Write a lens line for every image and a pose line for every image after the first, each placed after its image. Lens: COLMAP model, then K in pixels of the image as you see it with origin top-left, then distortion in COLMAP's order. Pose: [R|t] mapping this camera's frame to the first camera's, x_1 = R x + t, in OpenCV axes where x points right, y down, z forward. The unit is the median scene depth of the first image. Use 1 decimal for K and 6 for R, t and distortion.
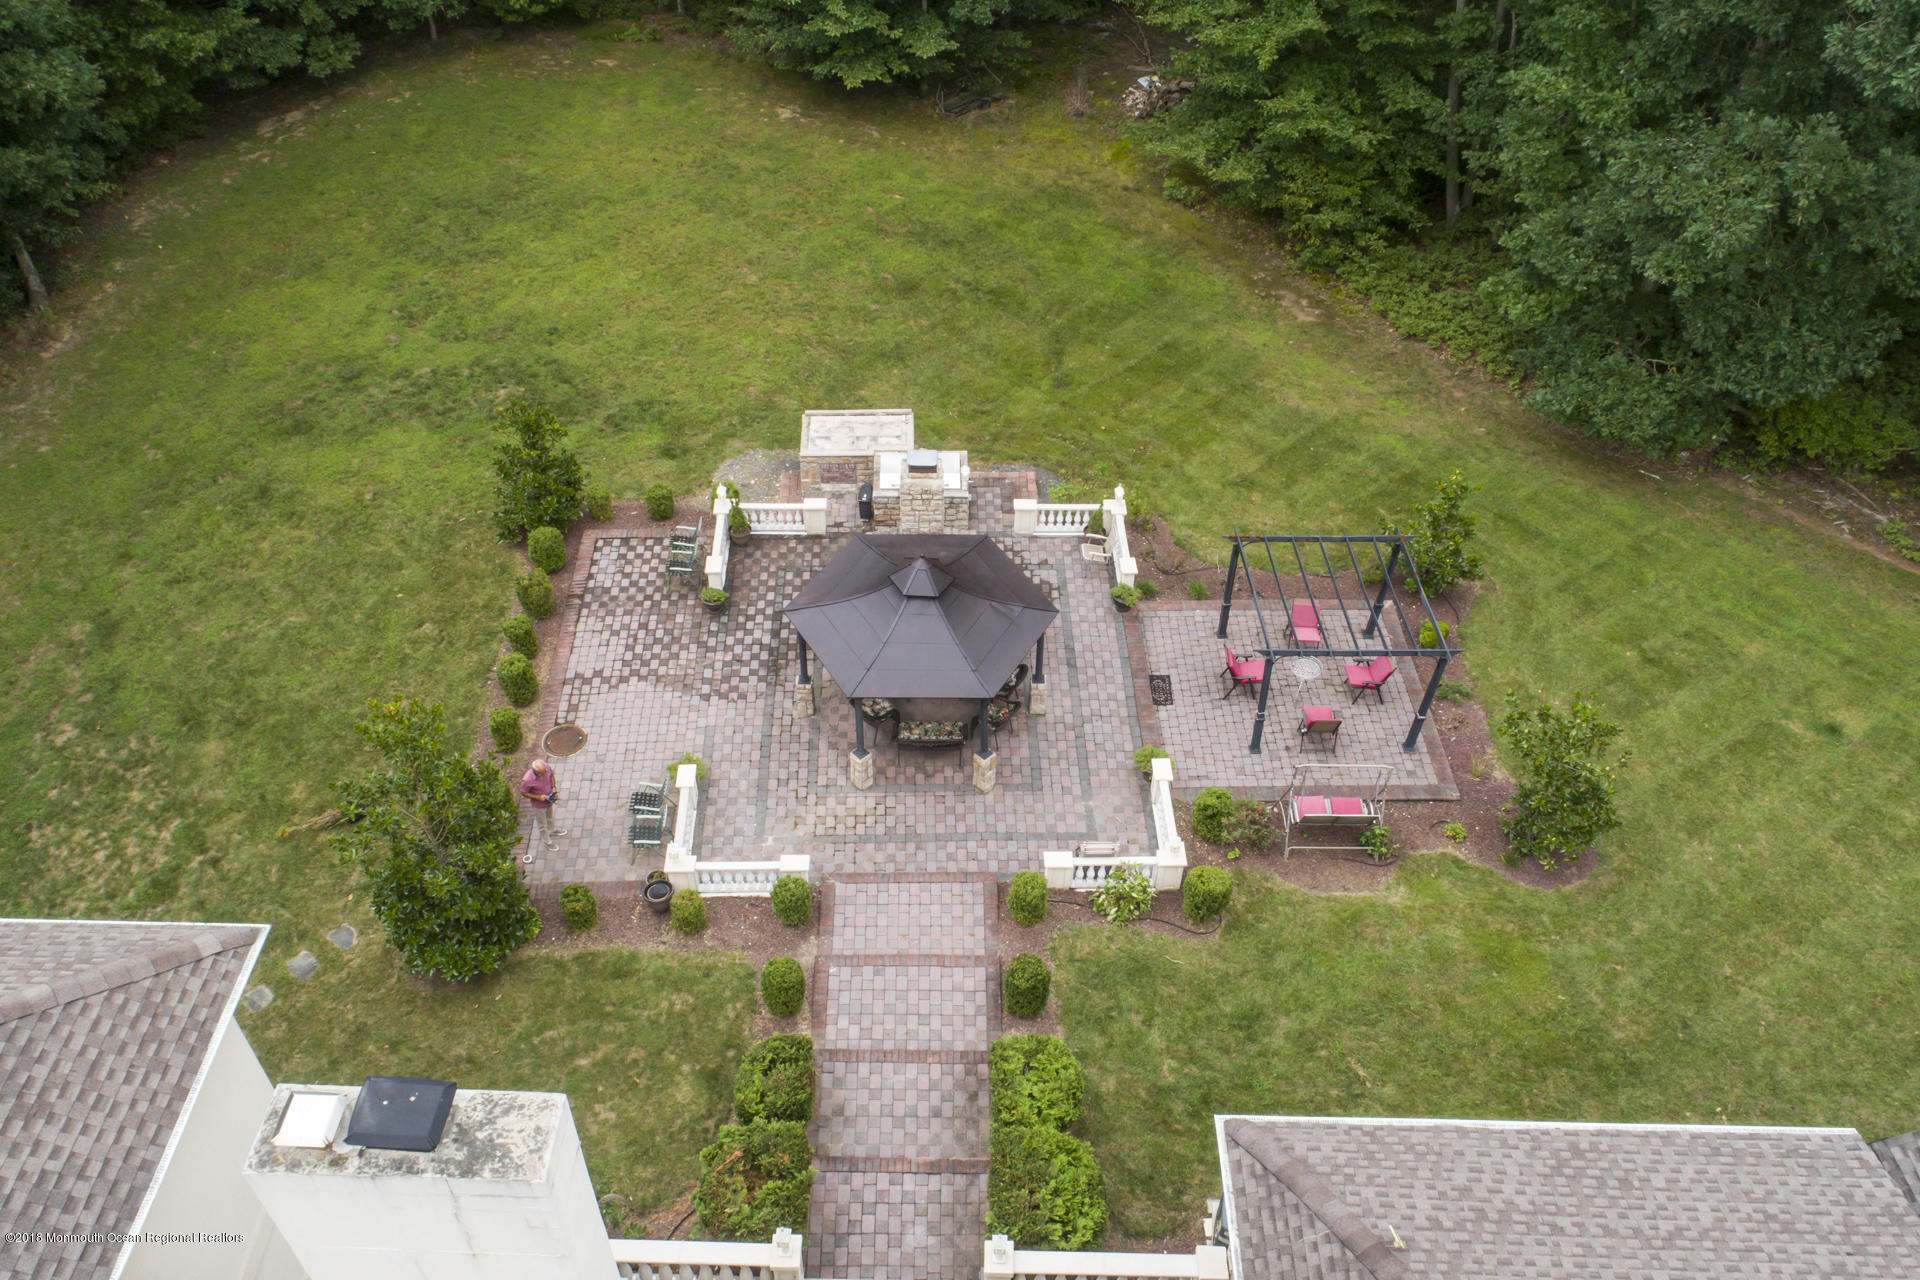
lens RADIAL K [[1540.4, 0, 960.0], [0, 1540.4, 640.0], [0, 0, 1]] dist [-0.010885, 0.003060]
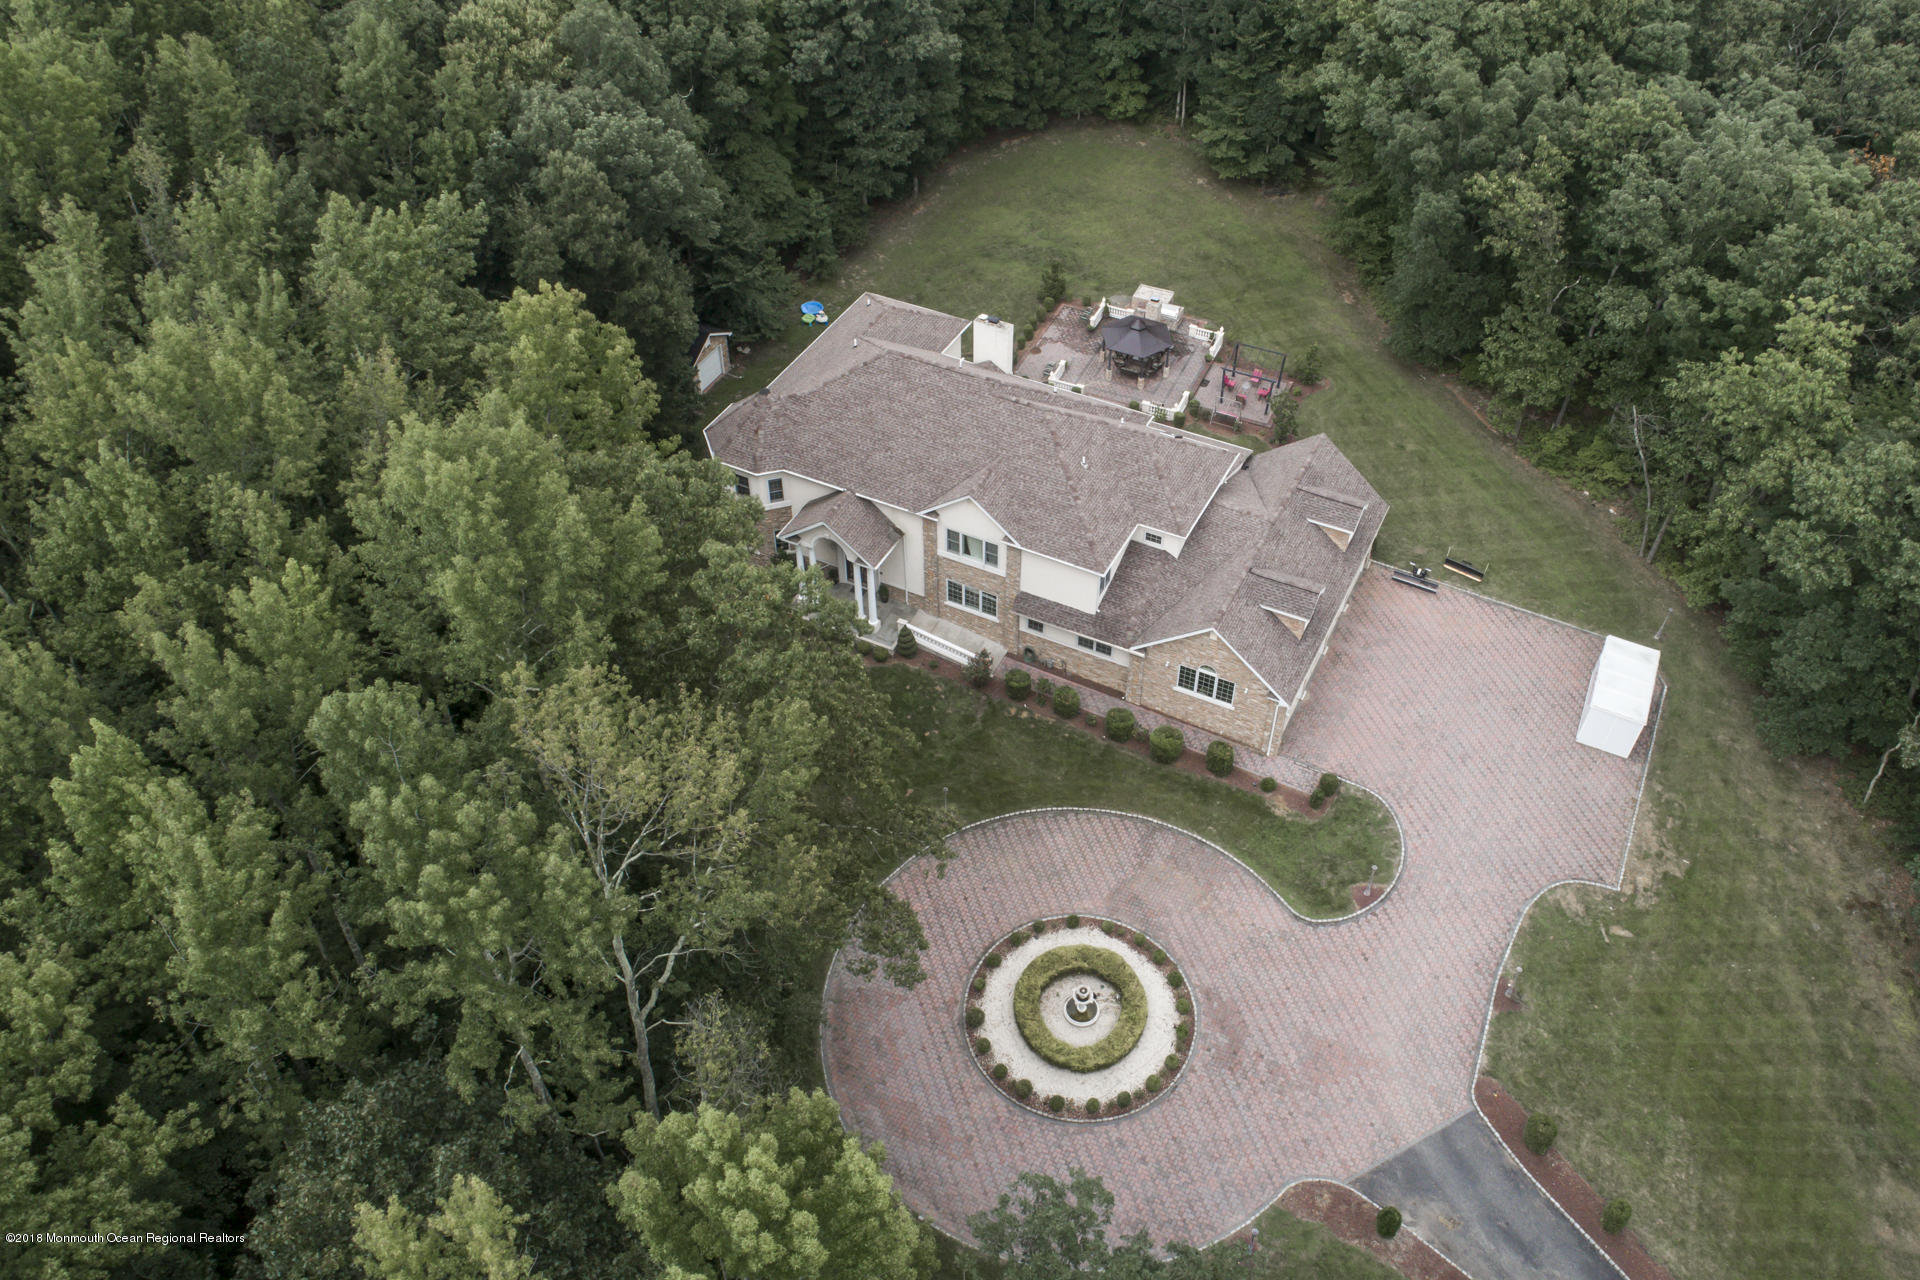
lens RADIAL K [[1530.3, 0, 1013.2], [0, 1530.3, 637.6], [0, 0, 1]] dist [-0.008178, 0.000171]
pose [[0.910723, 0.292013, -0.292083, 0.816974], [-0.290097, 0.955644, 0.050886, 0.473707], [0.293987, 0.038389, 0.955038, -2.093812]]
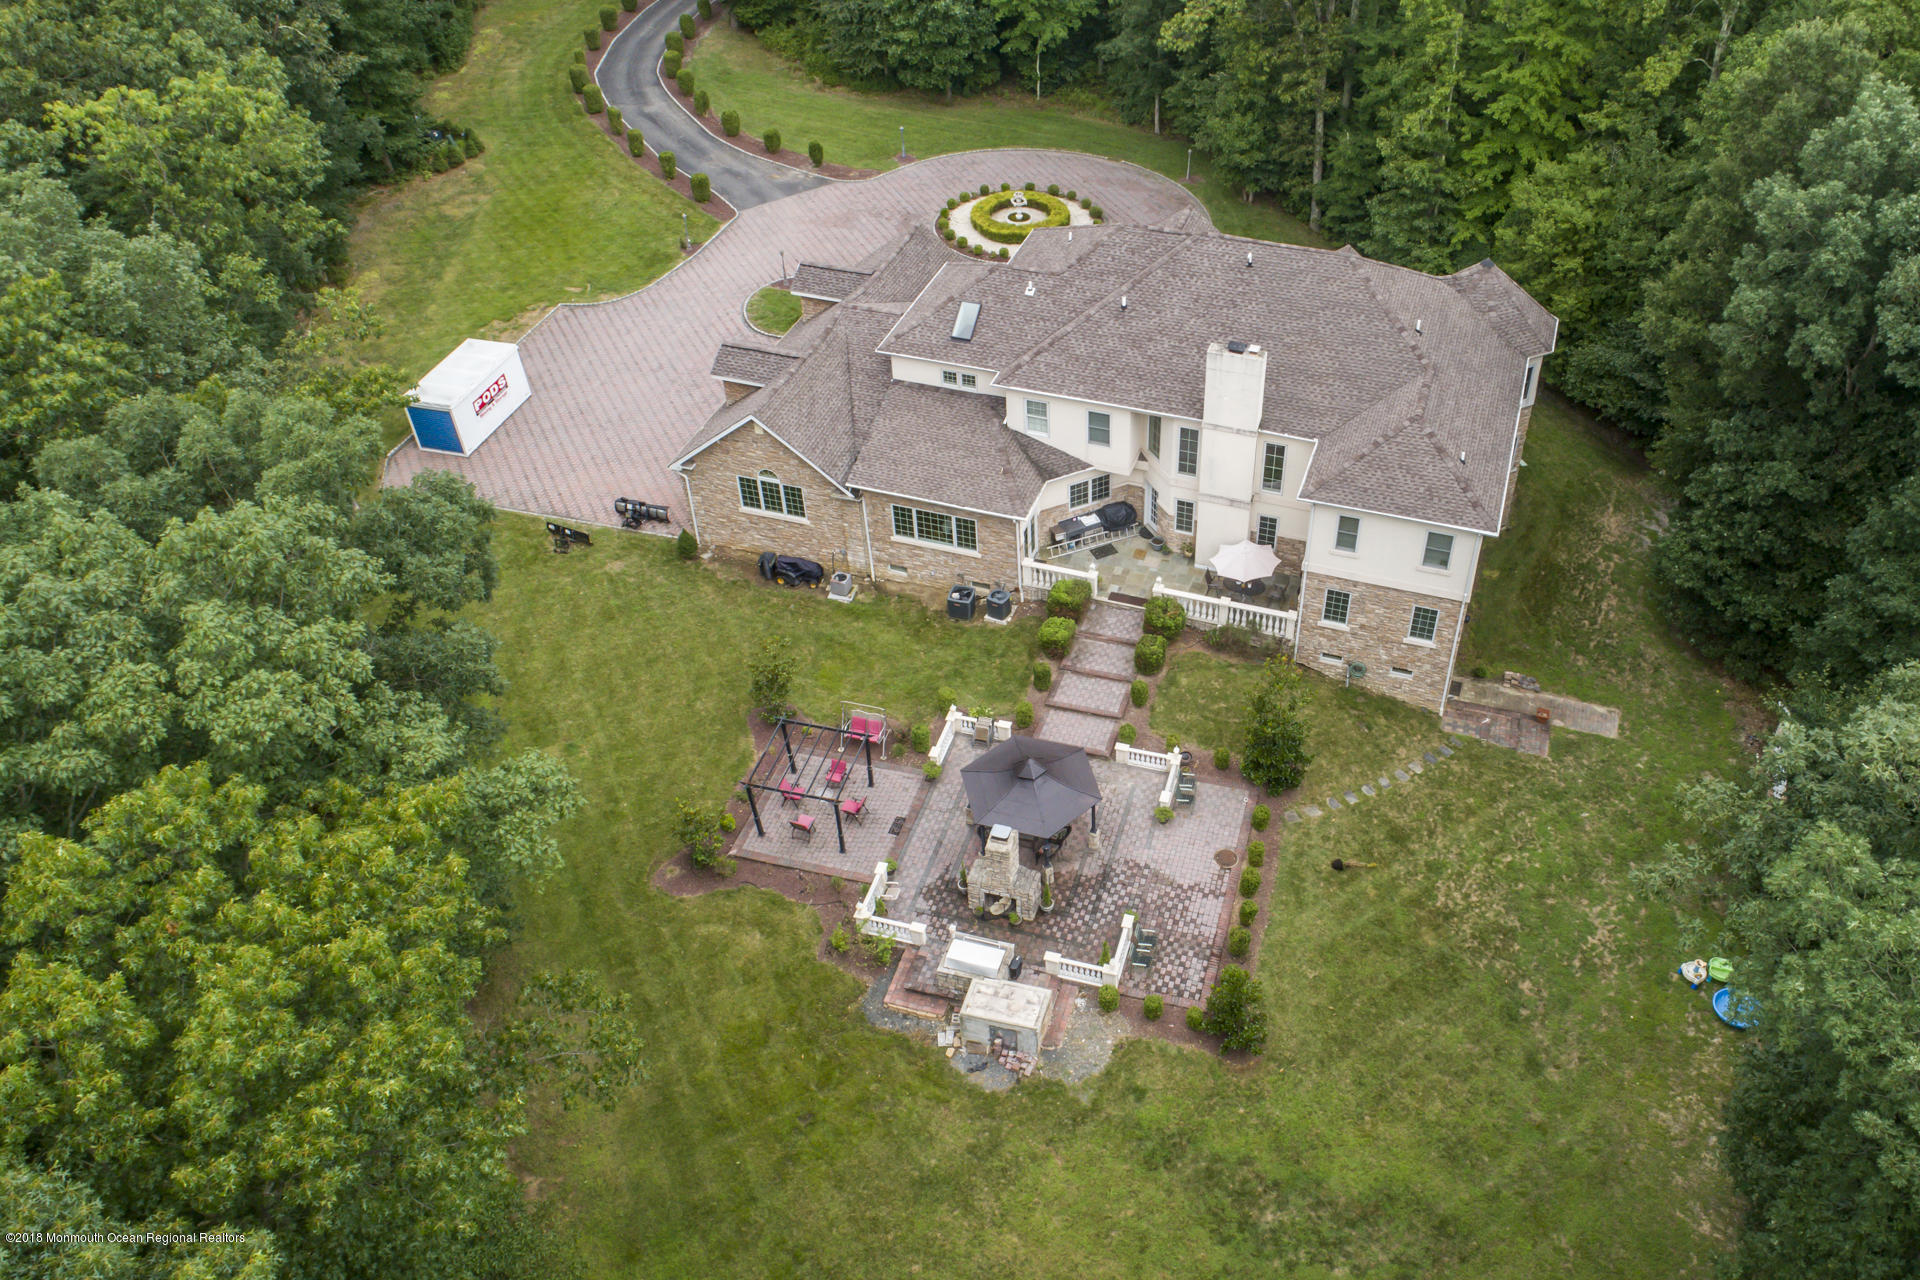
lens RADIAL K [[1542.6, 0, 1098.3], [0, 1542.6, 636.4], [0, 0, 1]] dist [-0.011380, 0.002859]
pose [[-0.962230, -0.193879, 0.191114, -0.362614], [0.172175, 0.110392, 0.978861, -1.576908], [-0.210878, 0.974795, -0.072842, 0.804442]]
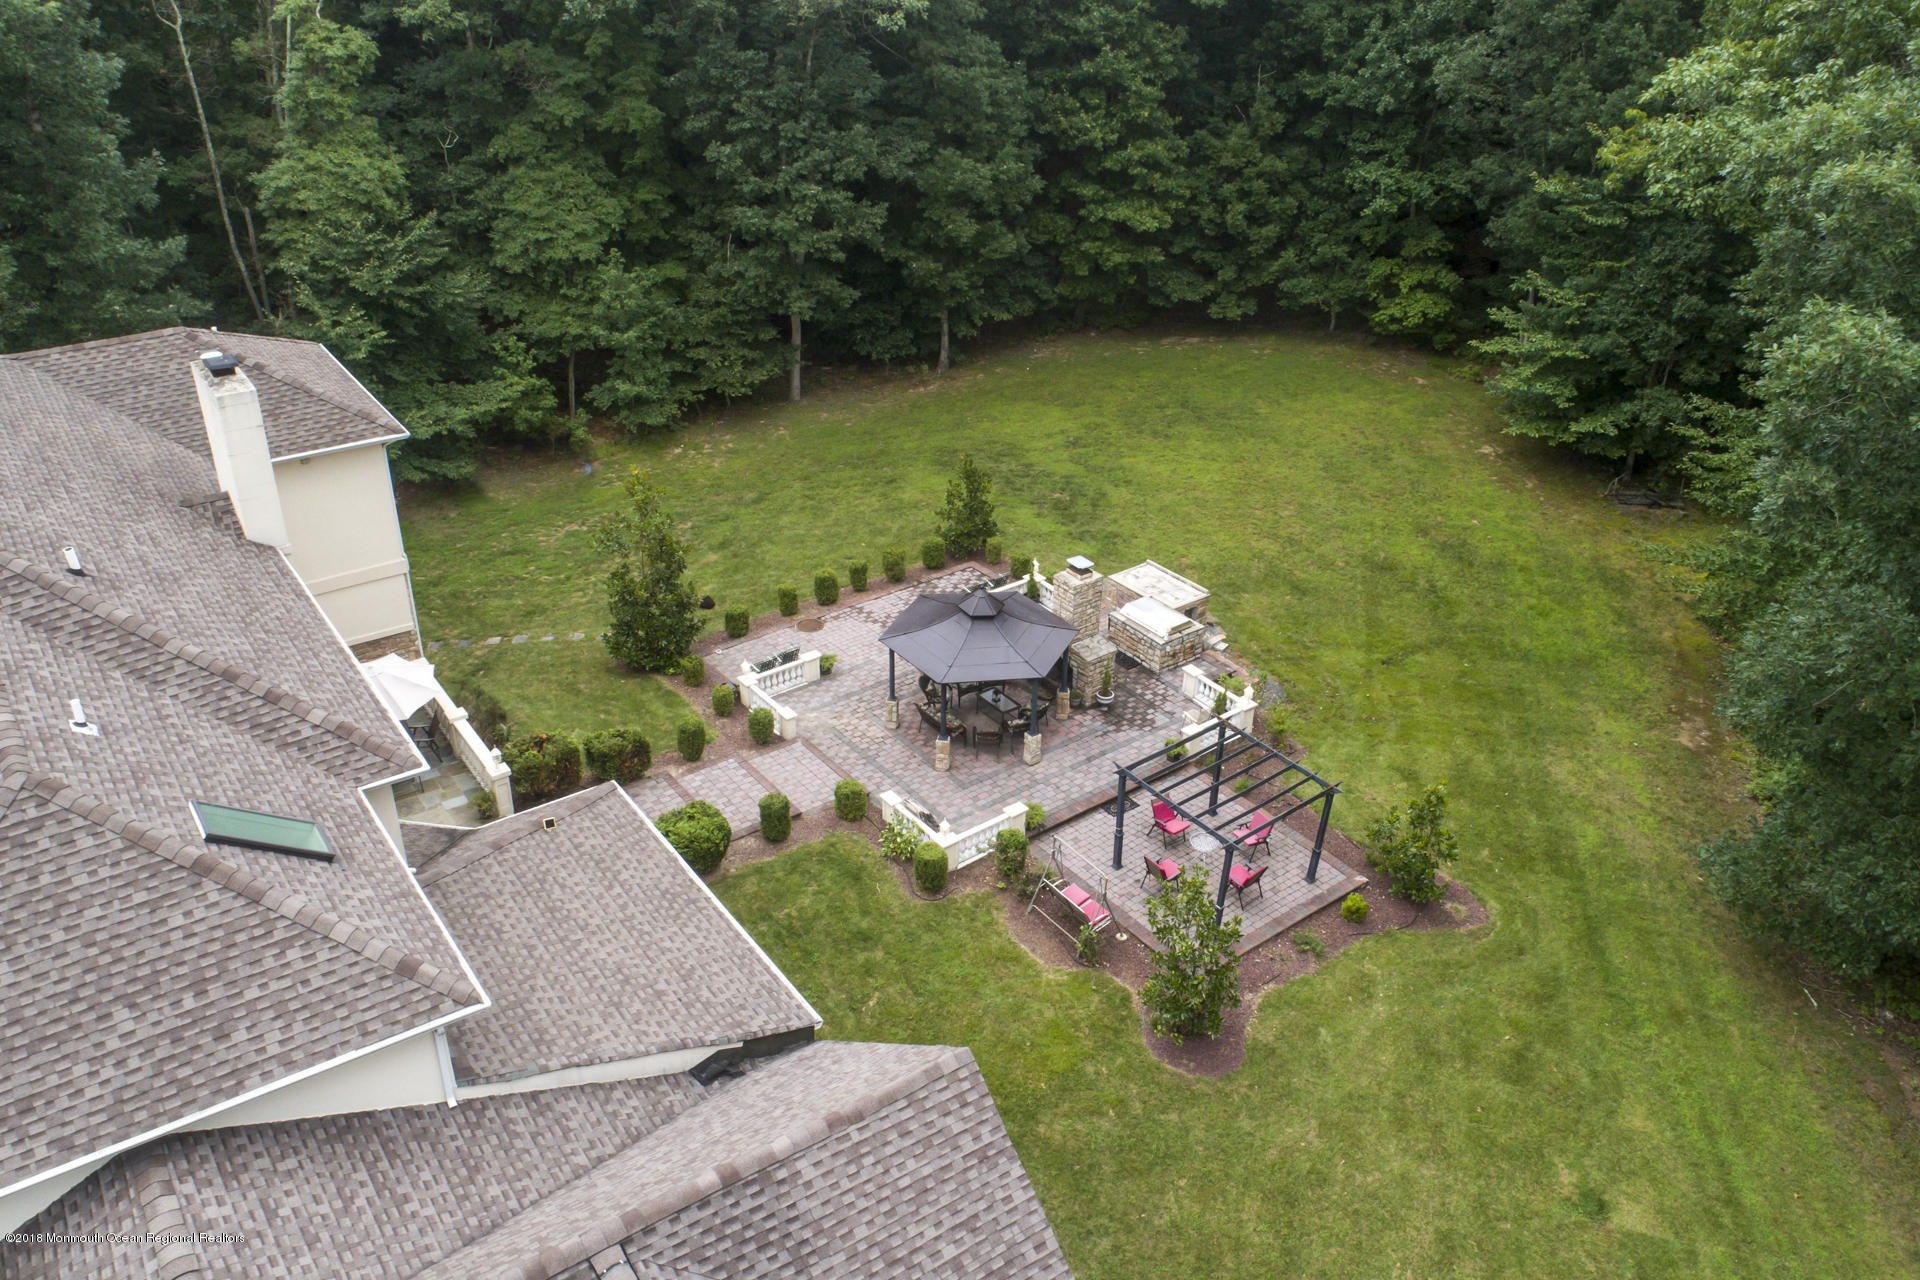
lens RADIAL K [[1540.4, 0, 960.0], [0, 1540.4, 640.0], [0, 0, 1]] dist [-0.010885, 0.003060]
pose [[0.591143, 0.400599, -0.700050, 0.786209], [-0.563985, 0.825777, -0.003701, 0.000252], [0.576602, 0.397006, 0.714084, 0.017778]]
